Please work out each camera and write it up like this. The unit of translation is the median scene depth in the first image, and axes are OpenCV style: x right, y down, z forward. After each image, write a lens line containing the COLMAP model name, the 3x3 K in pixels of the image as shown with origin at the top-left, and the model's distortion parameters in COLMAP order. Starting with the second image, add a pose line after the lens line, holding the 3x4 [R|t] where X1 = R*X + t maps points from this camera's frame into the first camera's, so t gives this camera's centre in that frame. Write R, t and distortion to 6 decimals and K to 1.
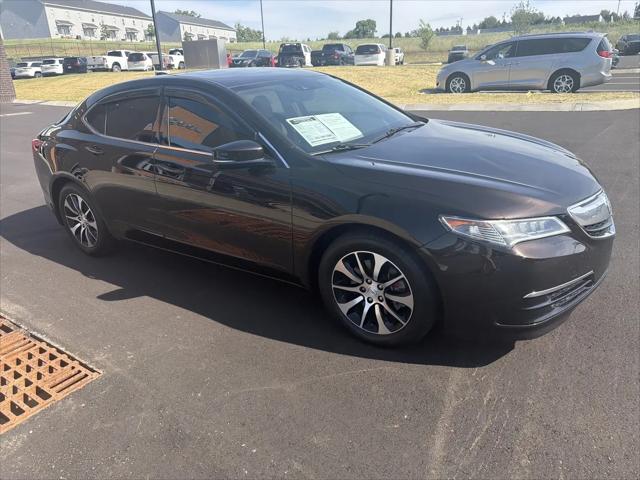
lens RADIAL K [[452.7, 0, 322.2], [0, 452.7, 242.5], [0, 0, 1]] dist [0.022088, -0.026267]
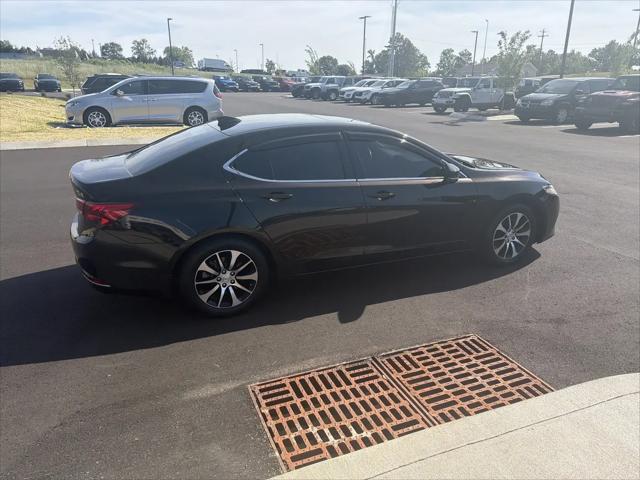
lens RADIAL K [[452.7, 0, 322.2], [0, 452.7, 242.5], [0, 0, 1]] dist [0.022088, -0.026267]
pose [[0.546102, -0.220242, 0.808249, -0.337687], [0.269712, 0.959673, 0.079270, -0.041019], [-0.793113, 0.174705, 0.583481, 0.095050]]
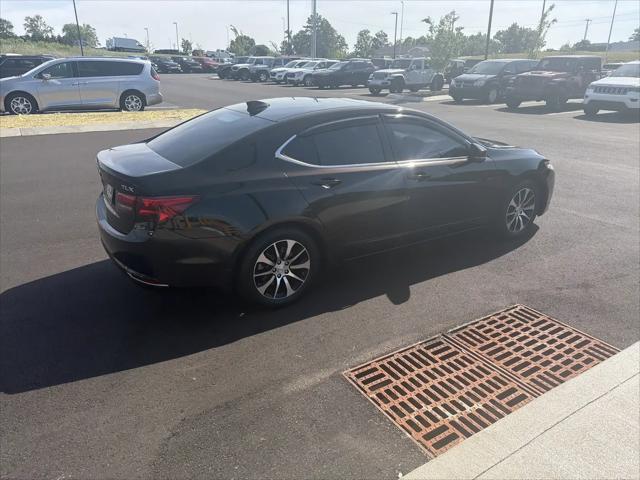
lens RADIAL K [[452.7, 0, 322.2], [0, 452.7, 242.5], [0, 0, 1]] dist [0.022088, -0.026267]
pose [[0.397375, -0.279437, 0.874075, -0.371742], [0.307611, 0.937961, 0.160014, -0.063488], [-0.864563, 0.205290, 0.458681, 0.156577]]
